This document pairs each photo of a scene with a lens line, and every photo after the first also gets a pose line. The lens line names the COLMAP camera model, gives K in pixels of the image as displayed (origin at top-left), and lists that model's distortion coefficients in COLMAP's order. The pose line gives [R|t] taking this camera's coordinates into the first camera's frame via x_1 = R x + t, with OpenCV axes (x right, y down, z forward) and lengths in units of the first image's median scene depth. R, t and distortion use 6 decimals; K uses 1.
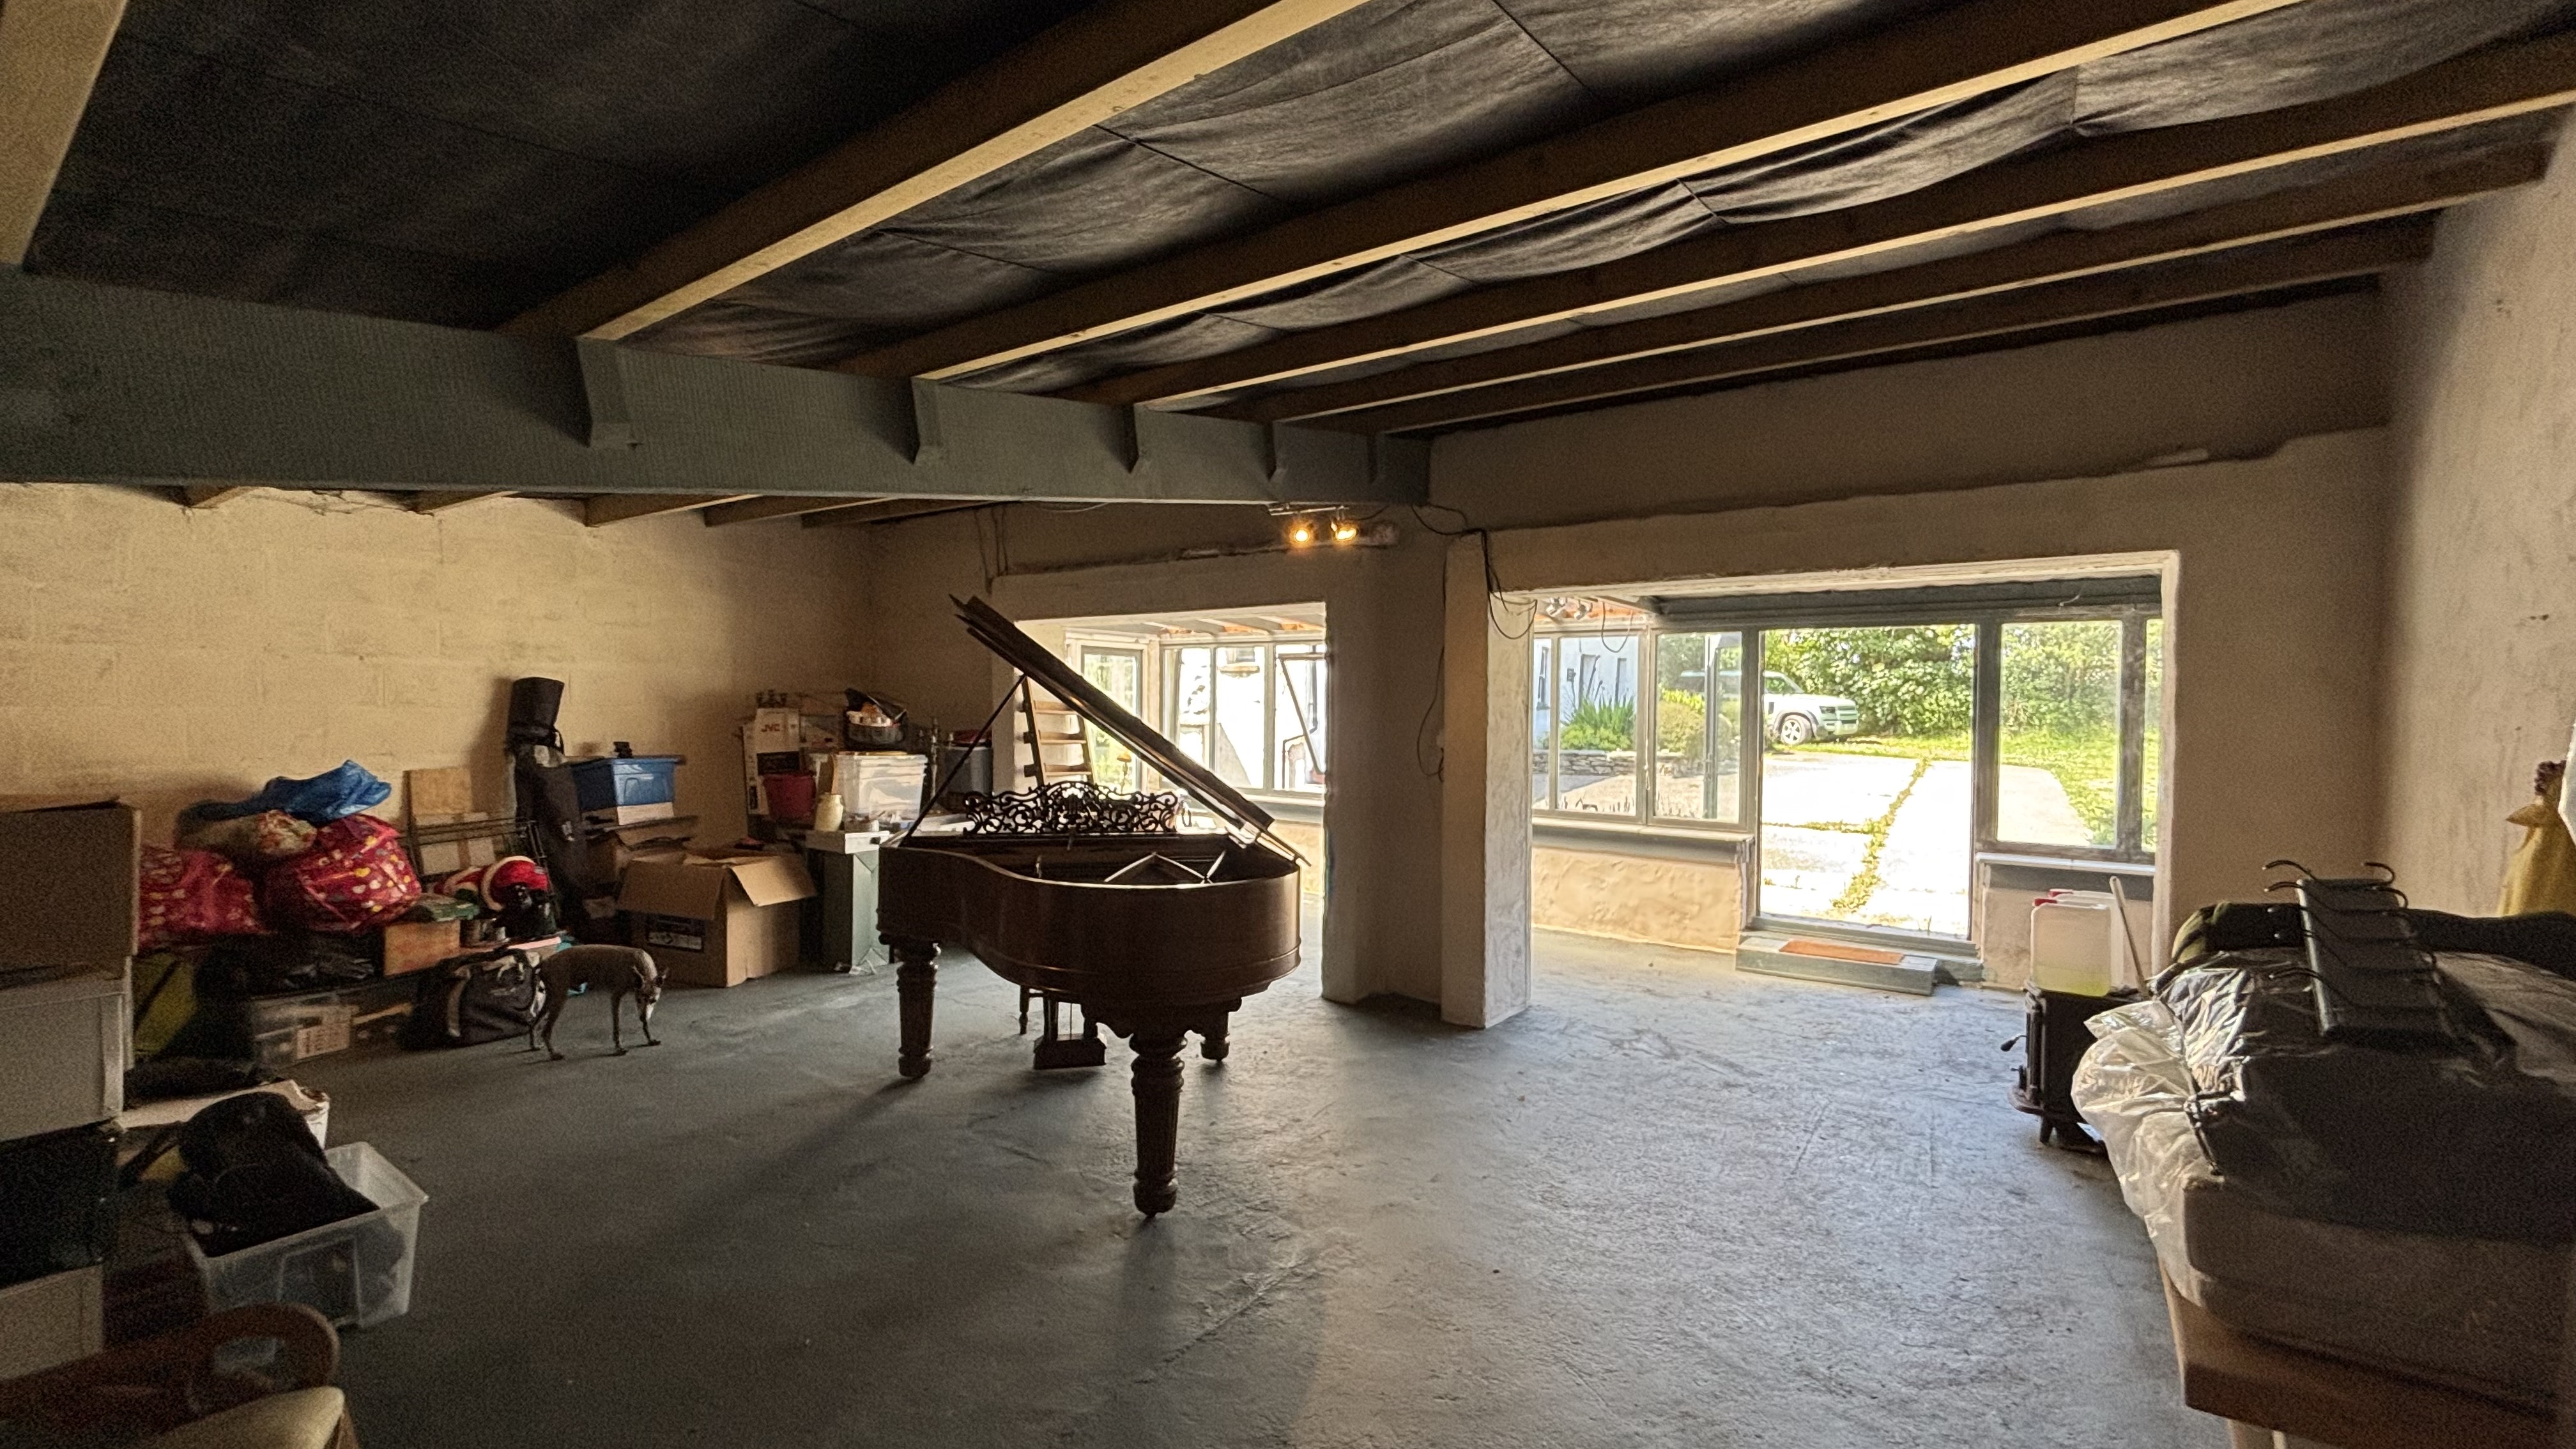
lens RADIAL K [[1066.4, 0, 1284.0], [0, 1066.4, 712.7], [0, 0, 1]] dist [-0.000982, -0.000049]
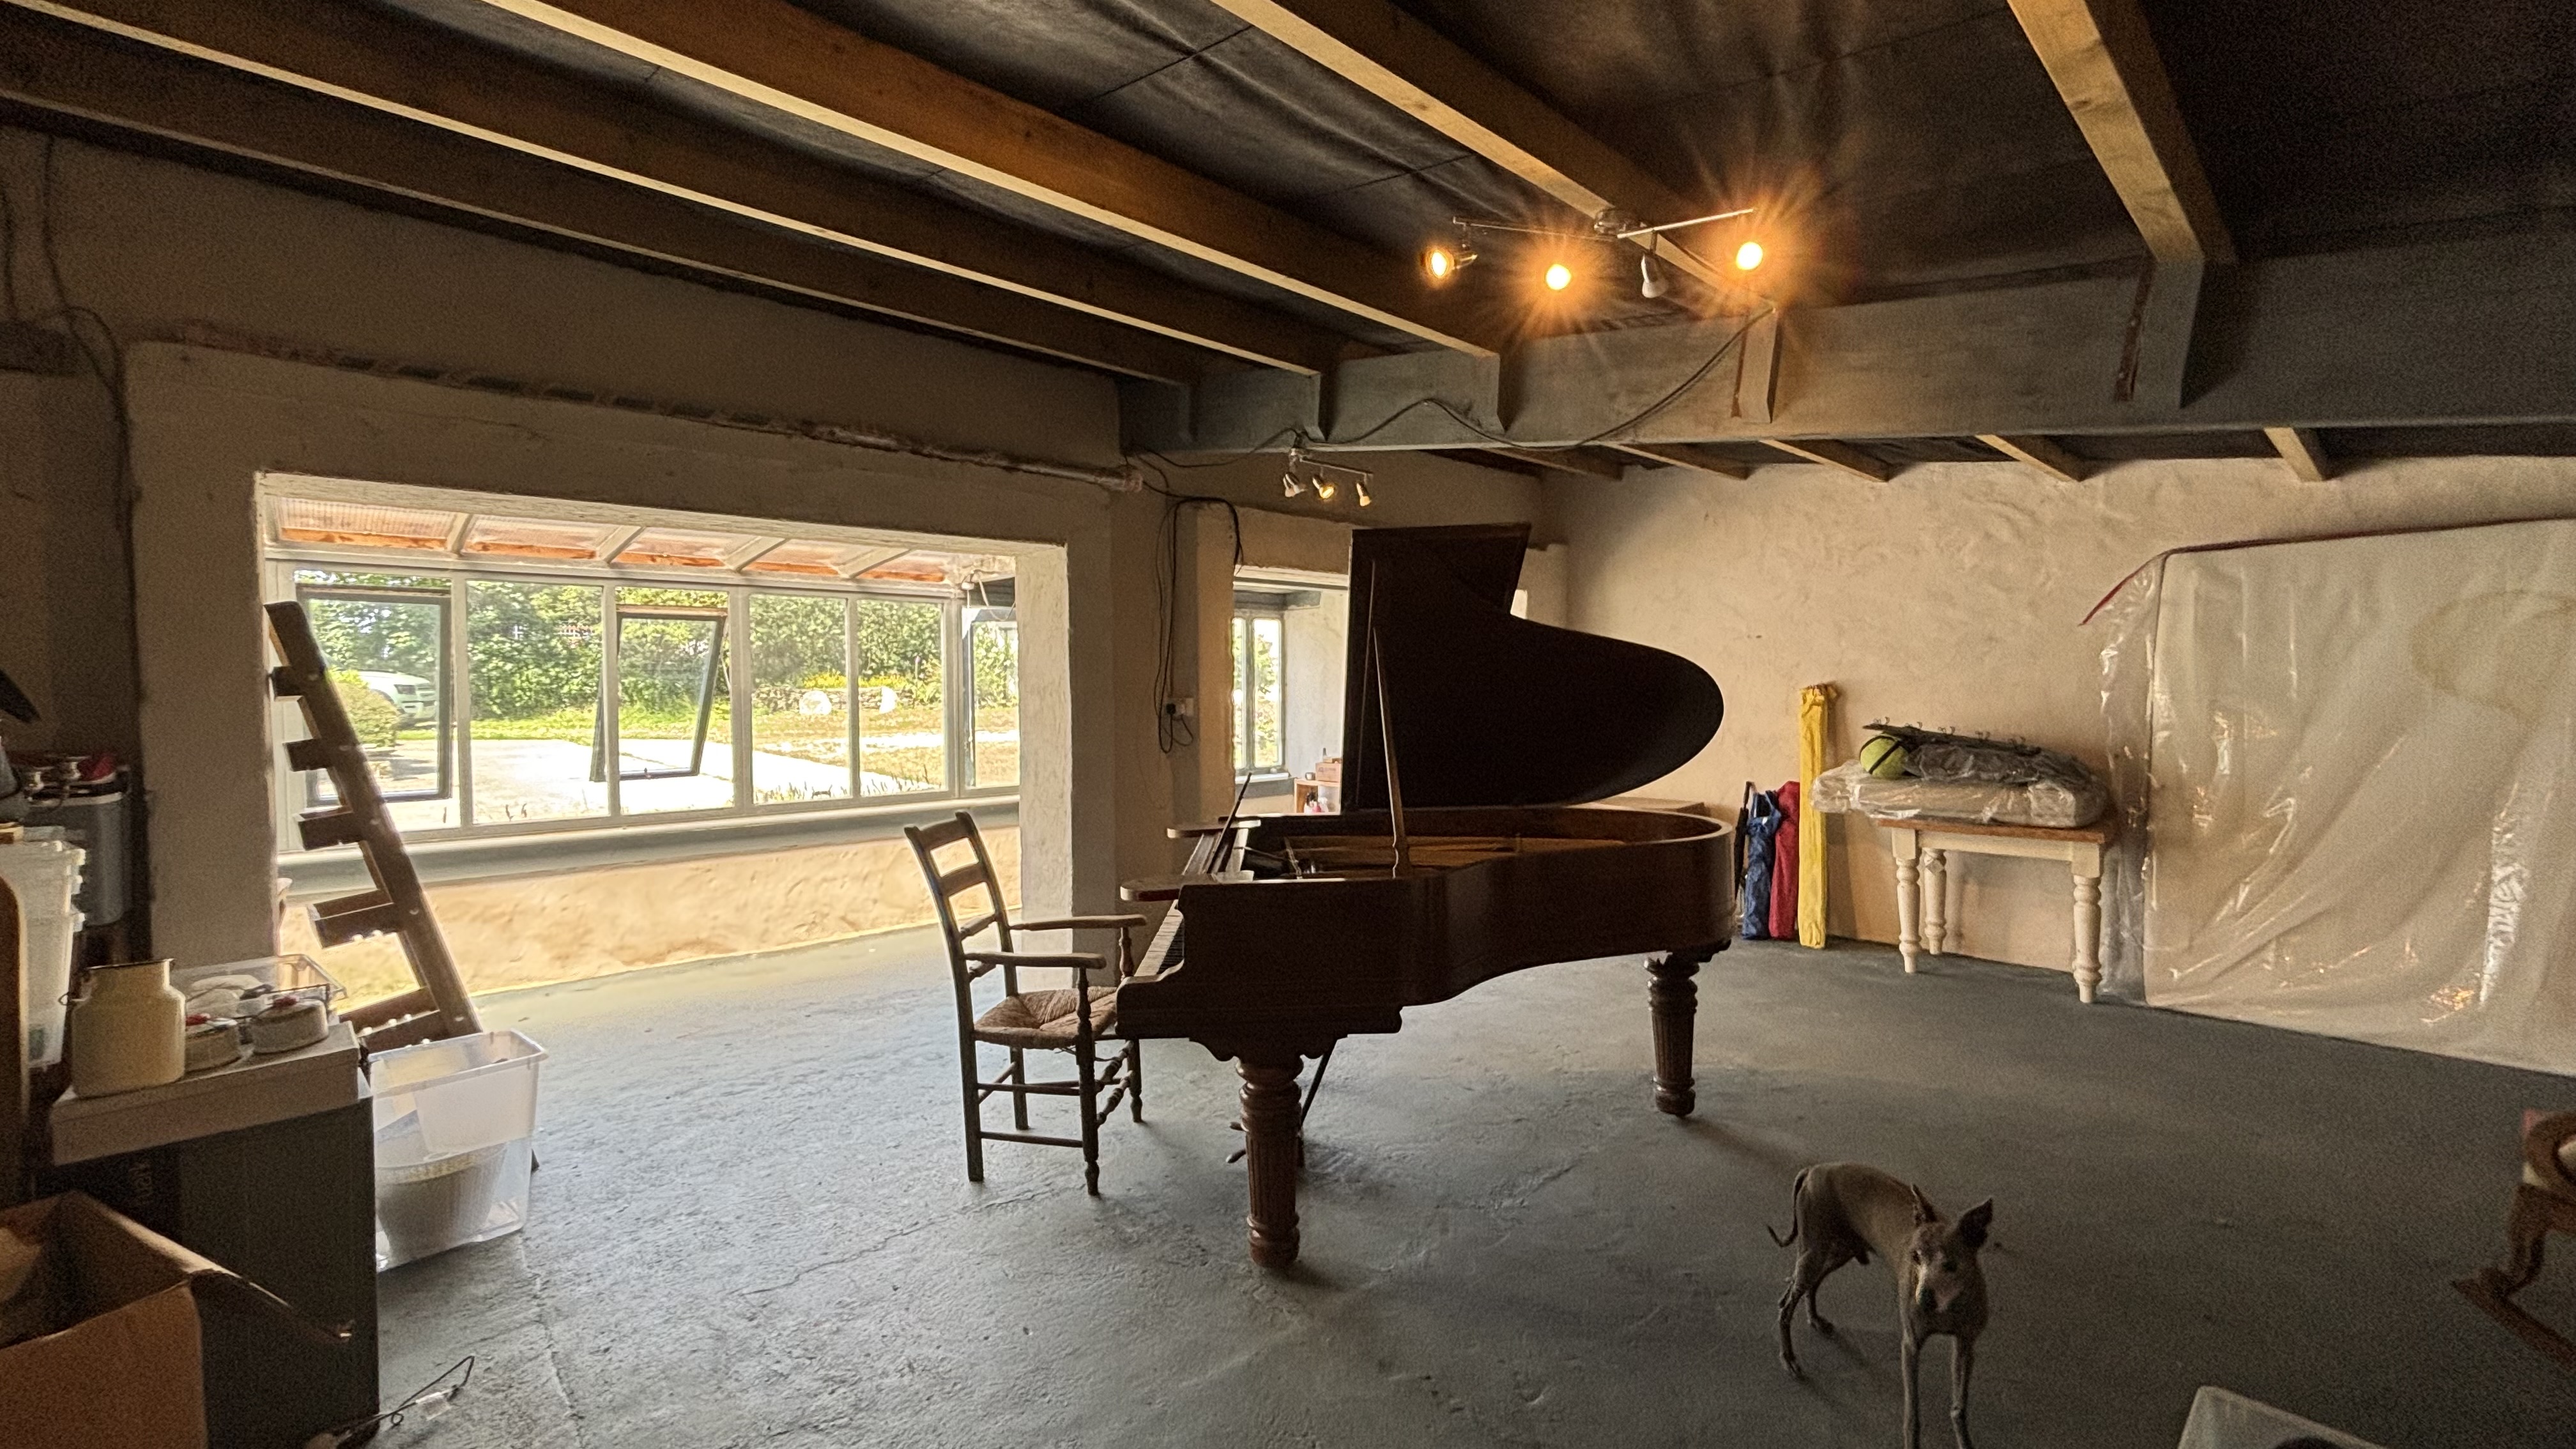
lens RADIAL K [[1066.4, 0, 1284.1], [0, 1066.4, 711.1], [0, 0, 1]] dist [-0.000982, -0.000049]
pose [[0.155450, -0.033128, 0.987288, -0.273541], [0.016649, 0.999383, 0.030913, 0.000010], [-0.987704, 0.011632, 0.155905, 0.260663]]
